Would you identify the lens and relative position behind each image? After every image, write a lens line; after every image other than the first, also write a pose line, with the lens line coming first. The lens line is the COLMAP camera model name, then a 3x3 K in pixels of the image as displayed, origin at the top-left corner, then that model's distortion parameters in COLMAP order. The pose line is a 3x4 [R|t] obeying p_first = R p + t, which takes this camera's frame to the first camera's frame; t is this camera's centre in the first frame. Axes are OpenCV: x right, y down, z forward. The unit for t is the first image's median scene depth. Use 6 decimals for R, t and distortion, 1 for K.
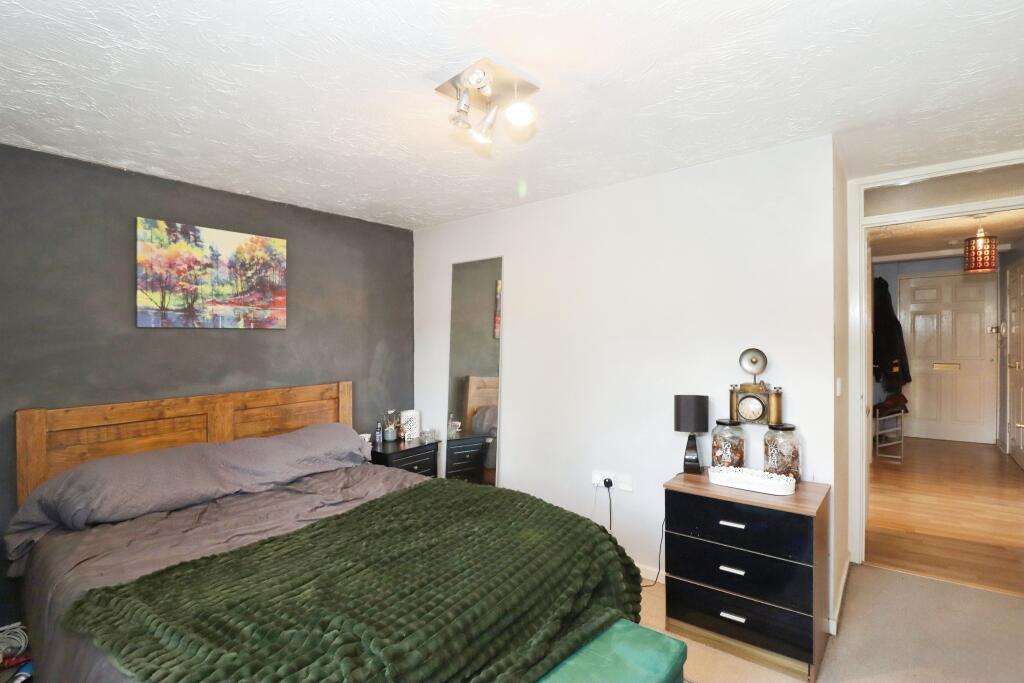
lens RADIAL K [[494.6, 0, 503.1], [0, 494.6, 348.9], [0, 0, 1]] dist [0.001965, 0.000207]
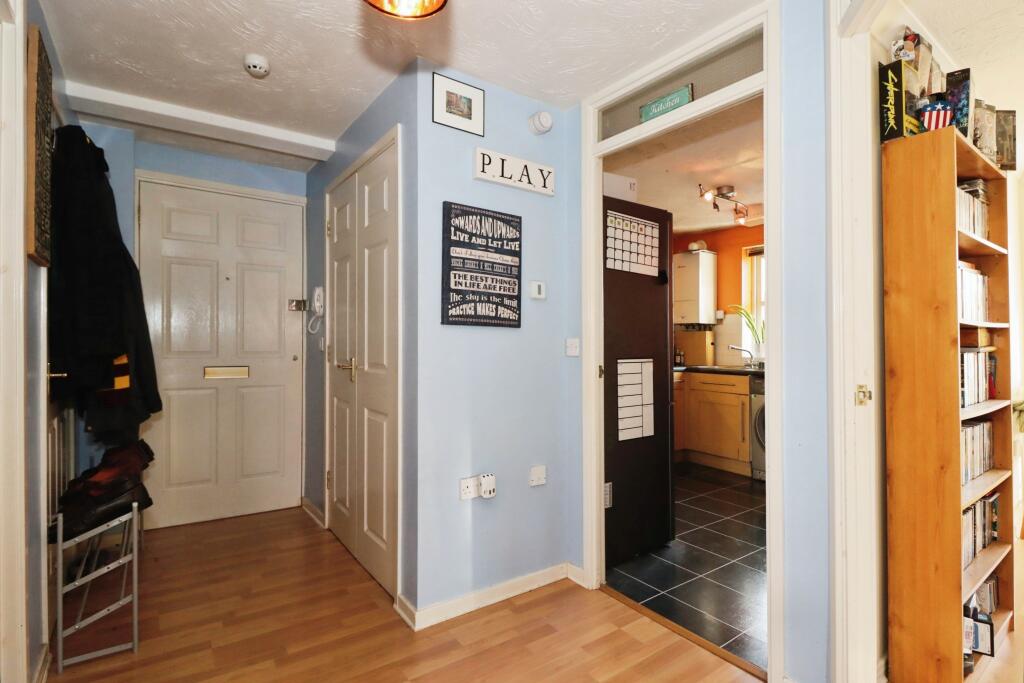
lens RADIAL K [[494.6, 0, 503.1], [0, 494.6, 348.9], [0, 0, 1]] dist [0.001965, 0.000207]
pose [[0.281170, 0.016684, 0.959513, 0.195034], [0.006968, 0.999787, -0.019426, 0.009612], [-0.959633, 0.012148, 0.280994, 0.234442]]
